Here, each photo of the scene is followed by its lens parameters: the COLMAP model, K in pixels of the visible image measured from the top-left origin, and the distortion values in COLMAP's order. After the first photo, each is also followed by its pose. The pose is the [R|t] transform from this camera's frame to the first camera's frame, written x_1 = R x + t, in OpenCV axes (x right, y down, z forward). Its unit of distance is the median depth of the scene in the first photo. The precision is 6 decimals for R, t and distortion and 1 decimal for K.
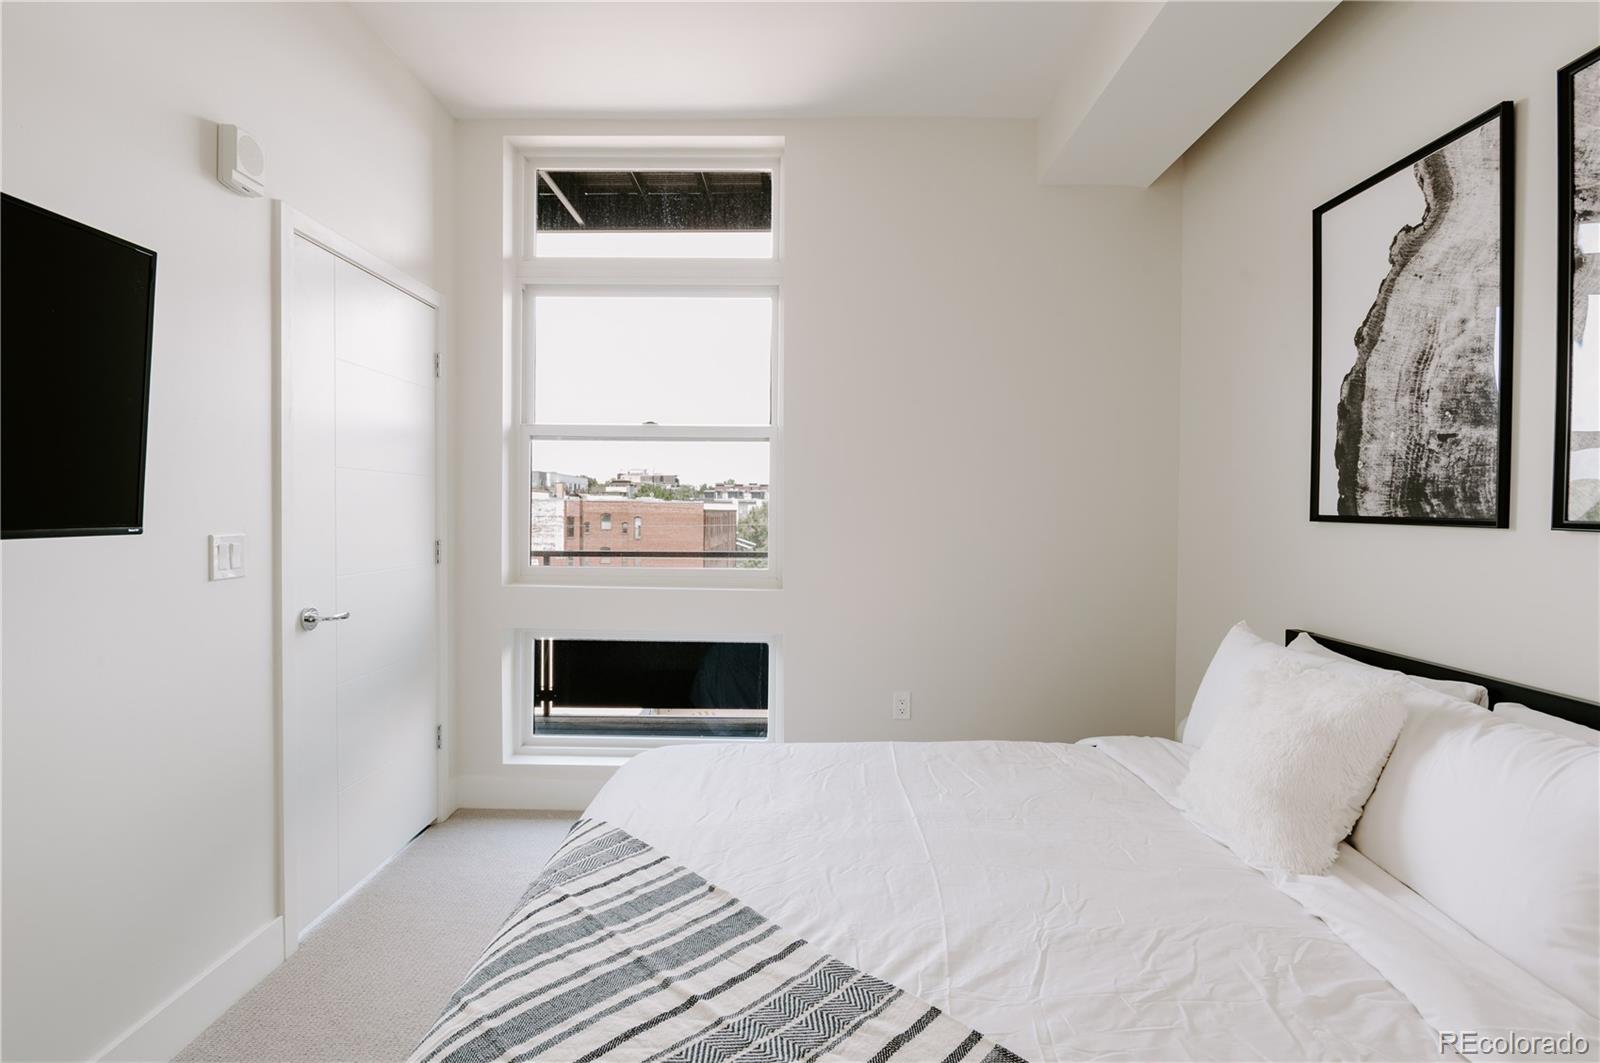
lens RADIAL K [[766.6, 0, 798.5], [0, 766.6, 513.2], [0, 0, 1]] dist [-0.005908, -0.001441]
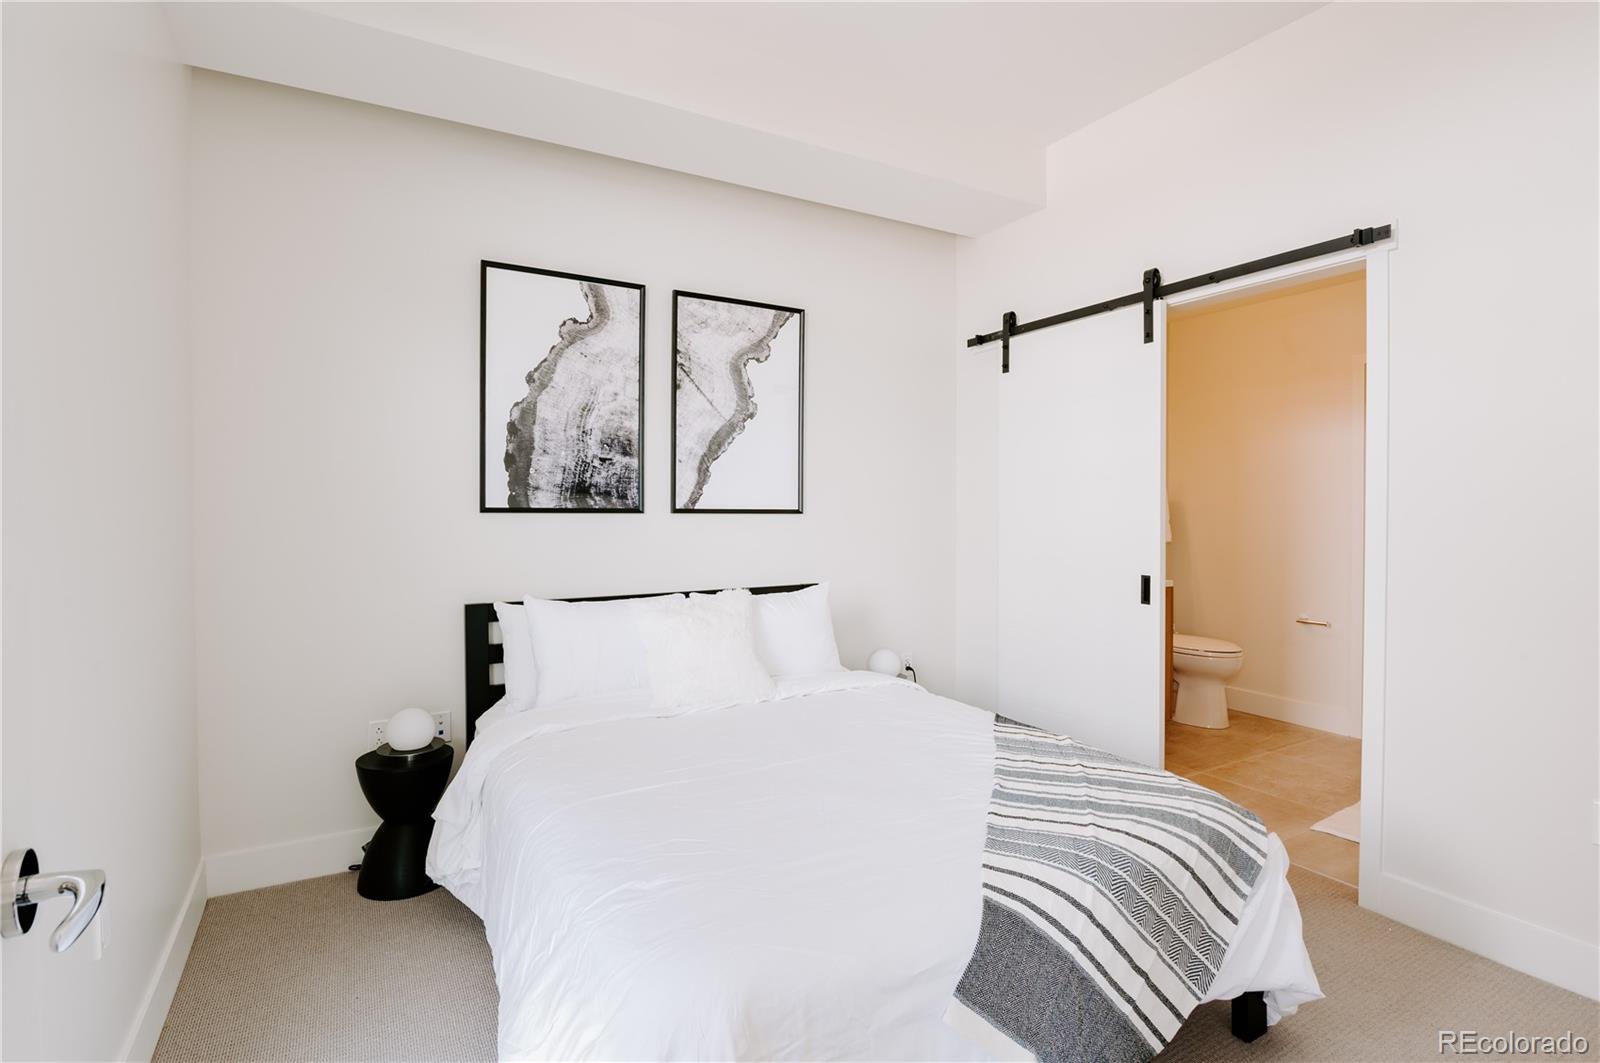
lens RADIAL K [[766.6, 0, 798.5], [0, 766.6, 513.2], [0, 0, 1]] dist [-0.005908, -0.001441]
pose [[-0.503682, -0.011131, 0.863818, -0.784646], [0.004149, 0.999874, 0.015304, -0.006520], [-0.863879, 0.011292, -0.503572, 1.423851]]
